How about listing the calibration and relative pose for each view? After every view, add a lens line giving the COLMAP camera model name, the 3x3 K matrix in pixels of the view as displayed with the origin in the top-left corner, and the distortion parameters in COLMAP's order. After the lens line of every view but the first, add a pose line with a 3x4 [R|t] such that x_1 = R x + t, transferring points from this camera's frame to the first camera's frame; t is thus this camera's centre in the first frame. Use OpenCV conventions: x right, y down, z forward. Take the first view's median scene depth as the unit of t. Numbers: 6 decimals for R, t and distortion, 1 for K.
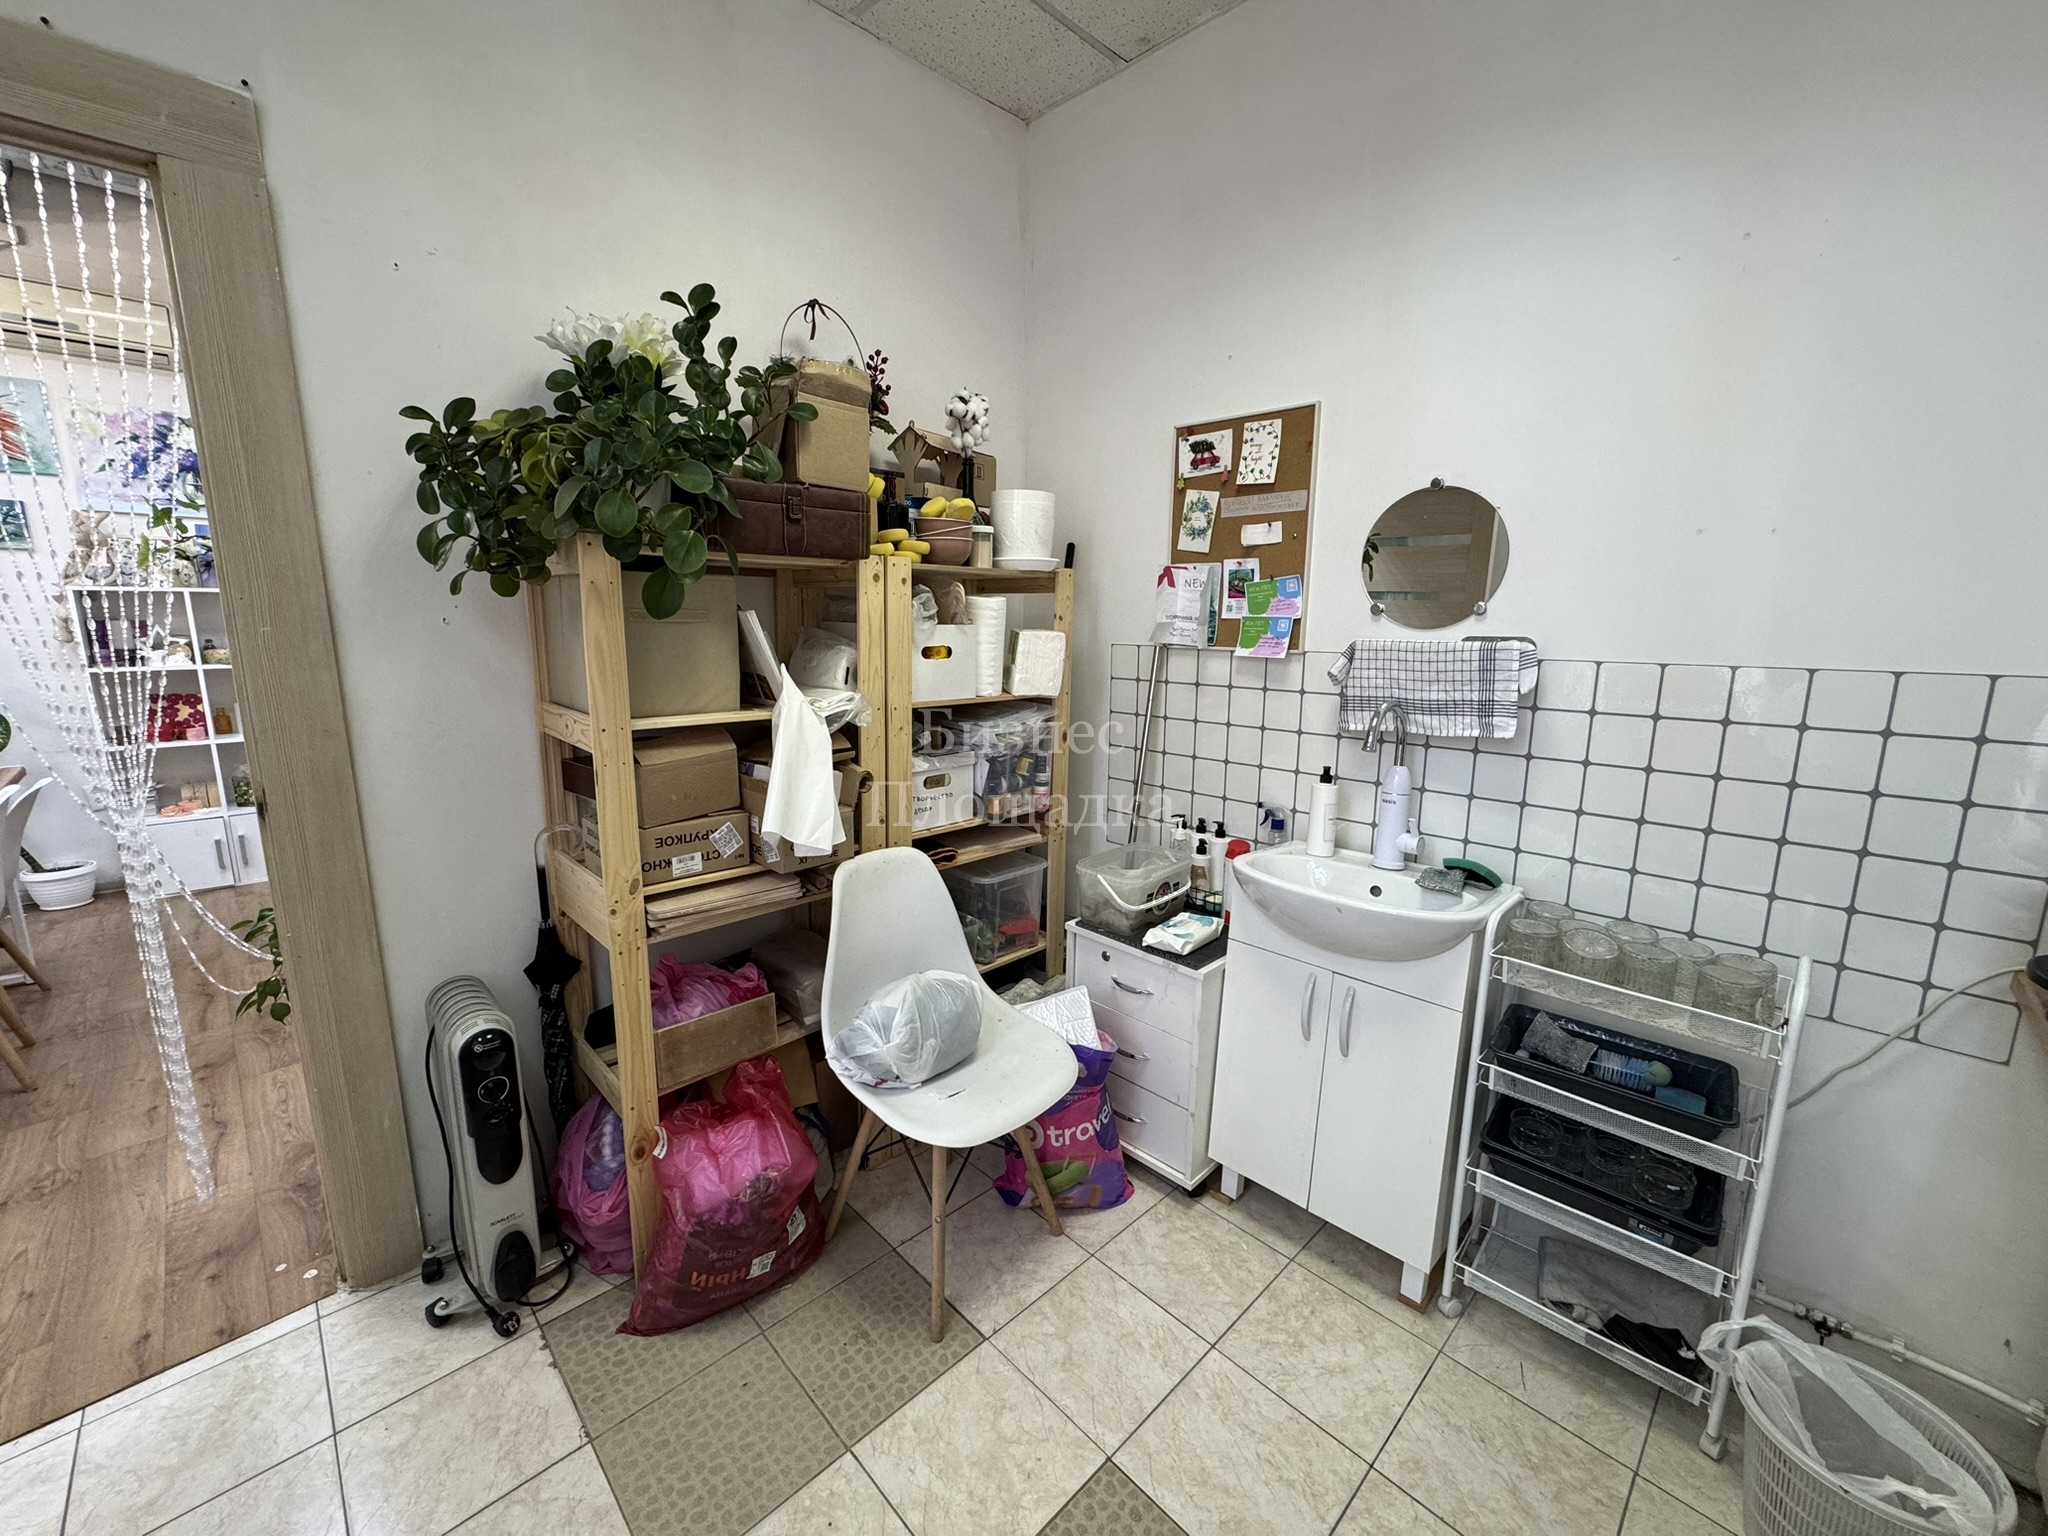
lens RADIAL K [[815.5, 0, 1020.7], [0, 815.5, 759.3], [0, 0, 1]] dist [-0.002976, 0.000397]
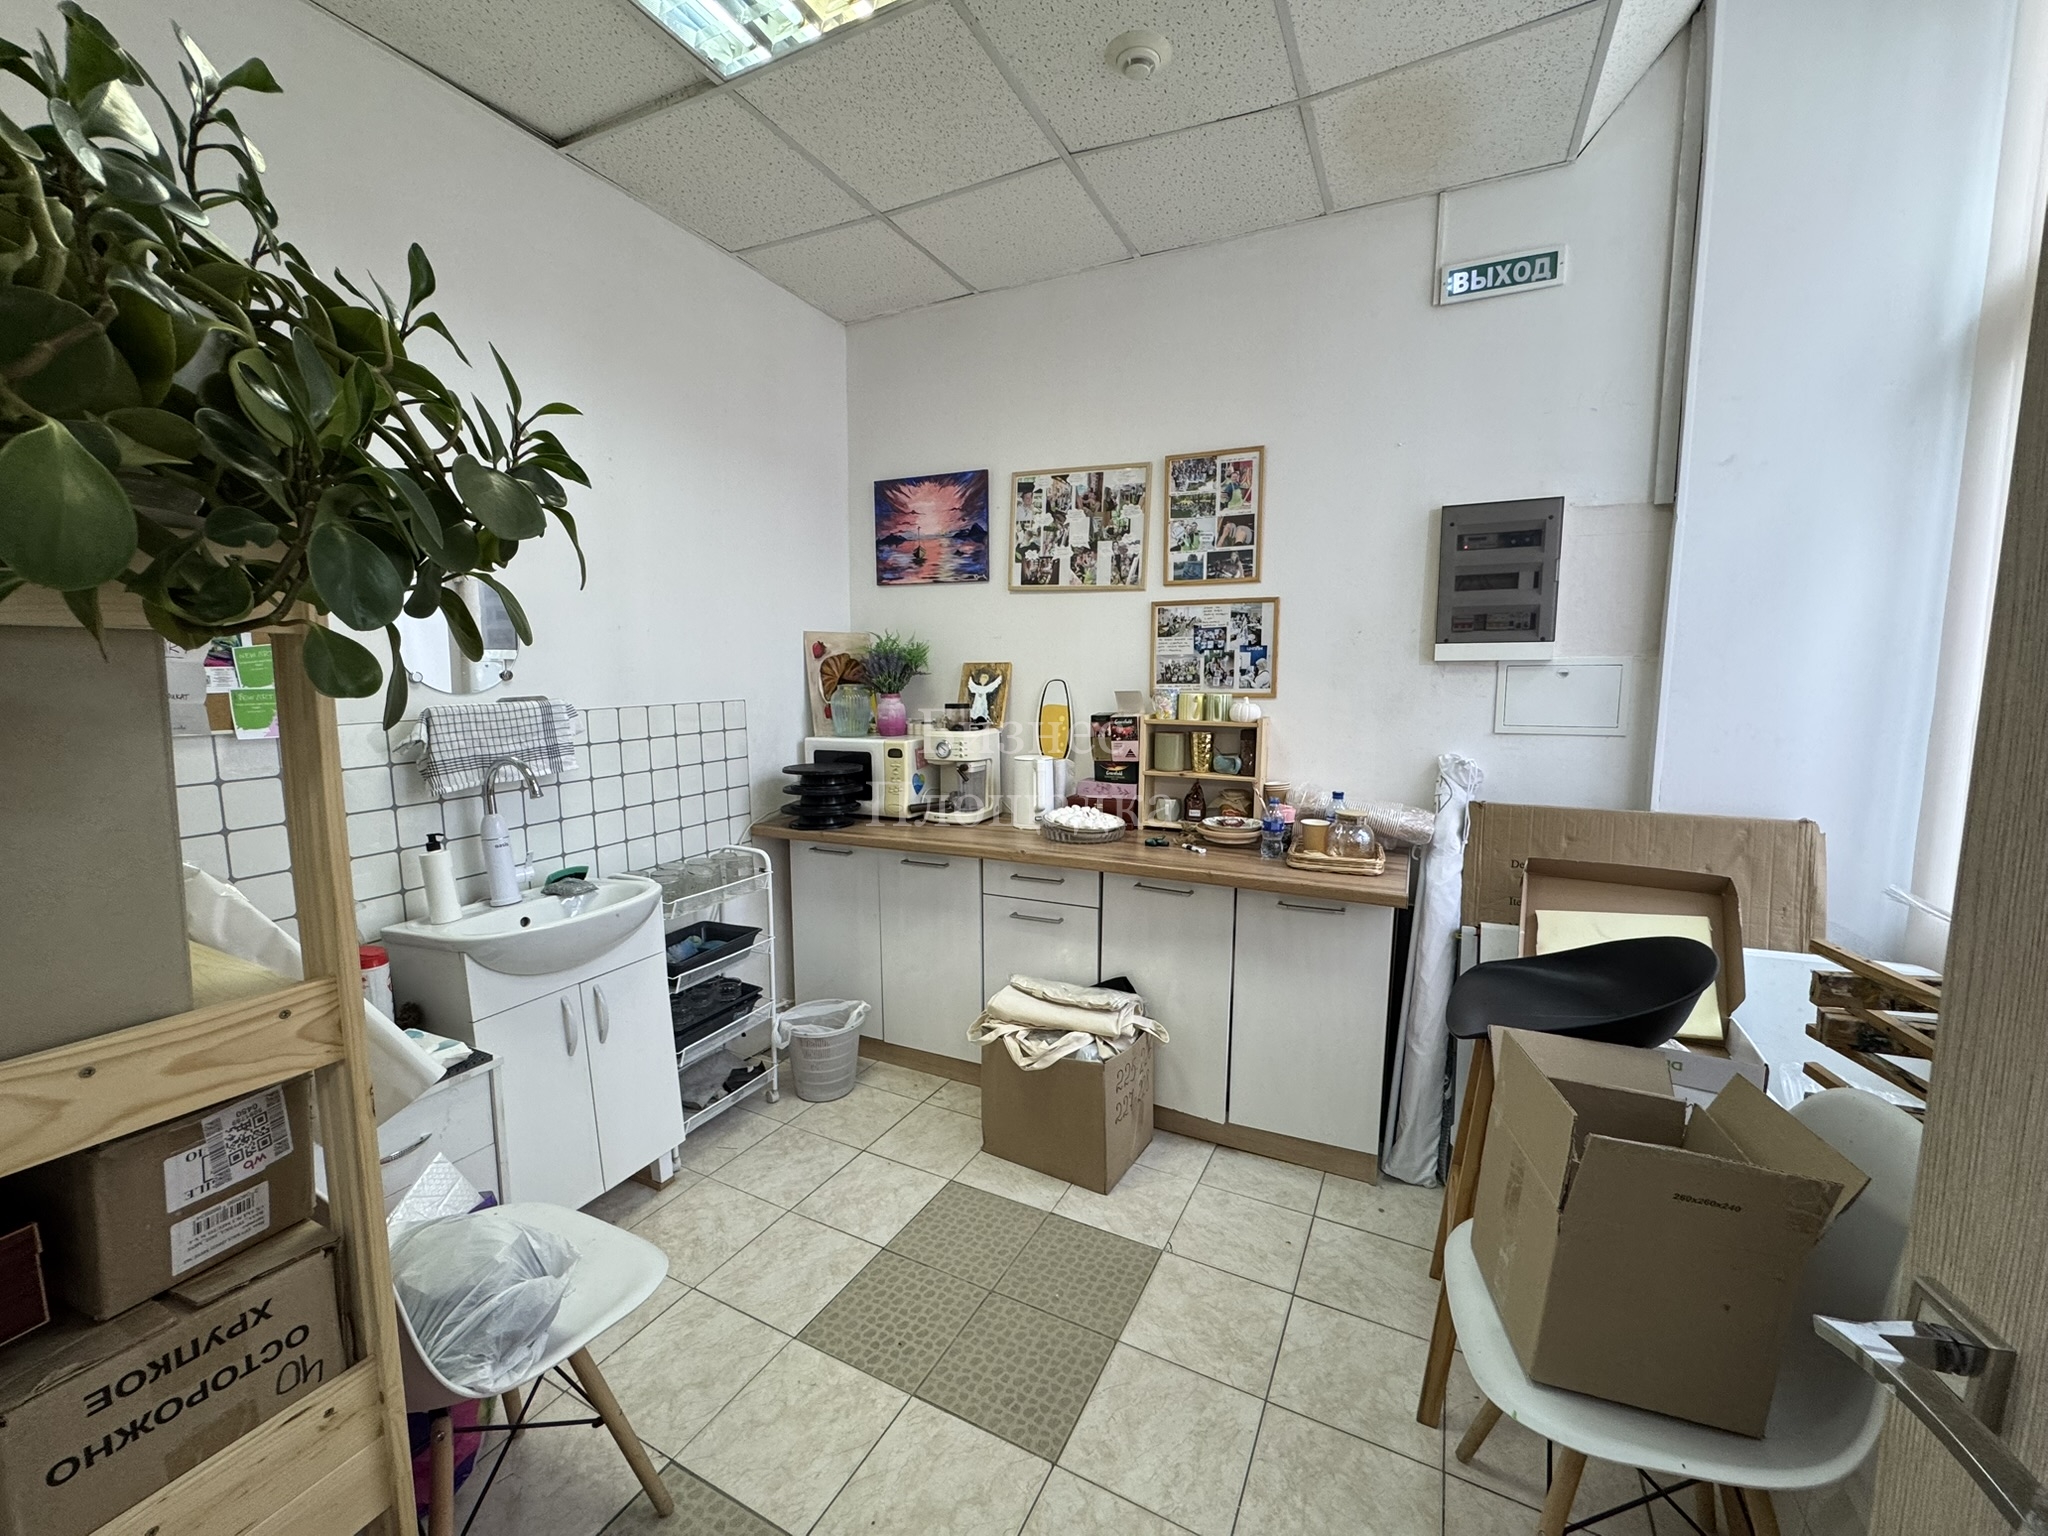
lens RADIAL K [[815.5, 0, 1027.0], [0, 815.5, 763.5], [0, 0, 1]] dist [-0.002976, 0.000397]
pose [[-0.317434, -0.116154, 0.941140, -0.880456], [0.173553, 0.968590, 0.178079, -0.141174], [-0.932264, 0.219865, -0.287304, 0.658987]]
